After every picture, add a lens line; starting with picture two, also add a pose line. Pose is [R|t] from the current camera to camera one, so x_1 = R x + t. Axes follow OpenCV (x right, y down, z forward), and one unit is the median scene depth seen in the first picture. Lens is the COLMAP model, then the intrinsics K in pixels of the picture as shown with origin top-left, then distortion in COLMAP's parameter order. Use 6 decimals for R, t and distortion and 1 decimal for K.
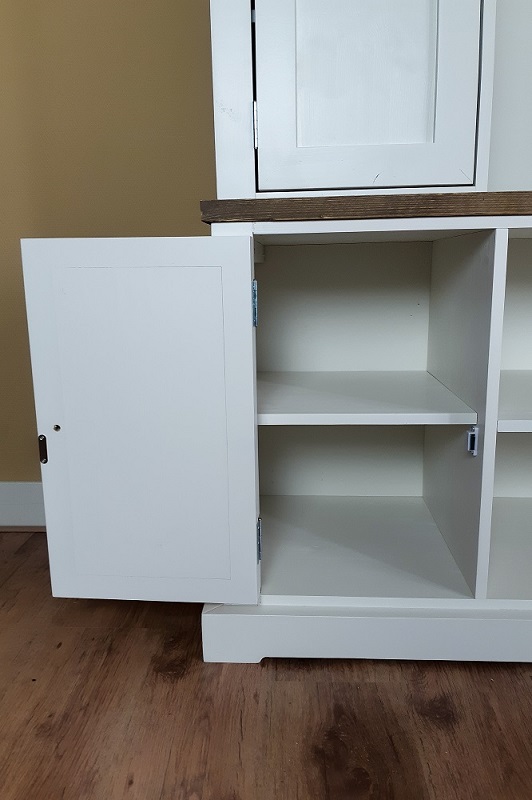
lens RADIAL K [[622.5, 0, 273.0], [0, 622.5, 404.6], [0, 0, 1]] dist [0.034878, -0.021267]
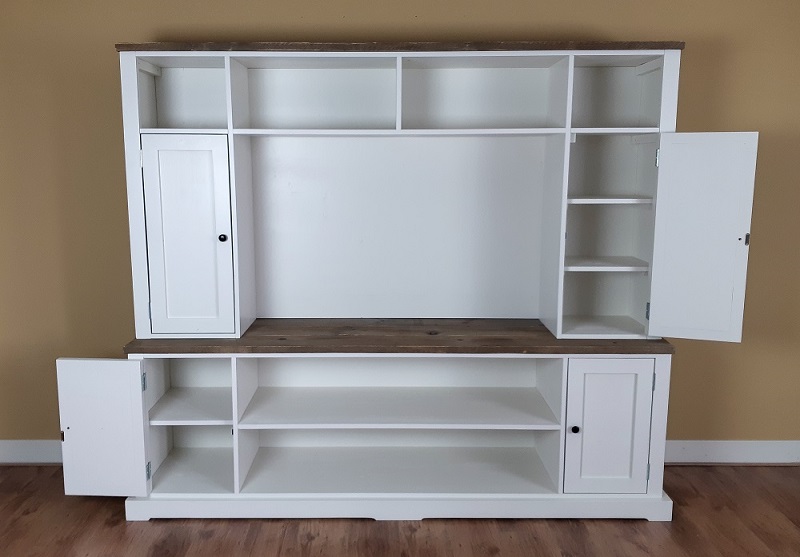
lens RADIAL K [[672.7, 0, 396.6], [0, 672.7, 267.2], [0, 0, 1]] dist [-0.001692, -0.010169]
pose [[0.997530, 0.011907, 0.069230, 0.784839], [-0.007765, 0.998181, -0.059782, -0.456175], [-0.069816, 0.059097, 0.995808, -1.844079]]
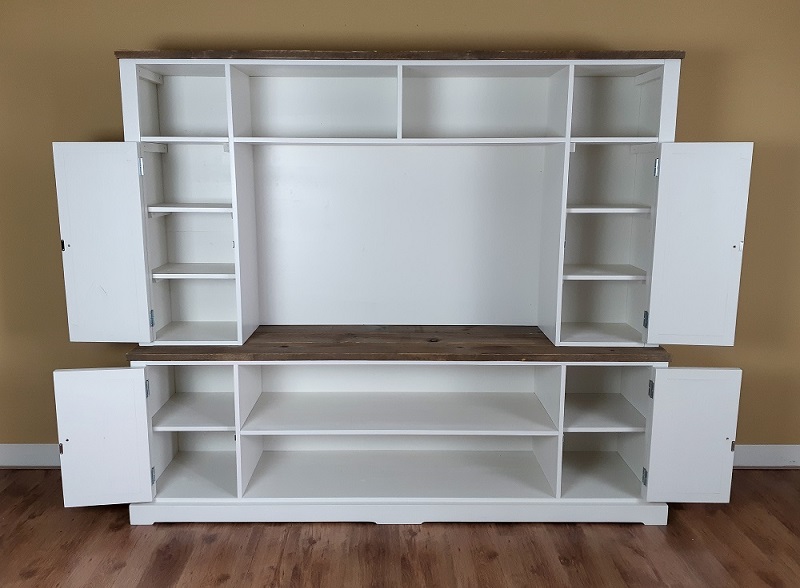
lens RADIAL K [[647.8, 0, 405.0], [0, 647.8, 285.7], [0, 0, 1]] dist [0.005397, -0.013929]
pose [[0.997154, 0.011866, 0.074450, 0.808058], [-0.009017, 0.999218, -0.038488, -0.476062], [-0.074848, 0.037707, 0.996482, -1.771600]]
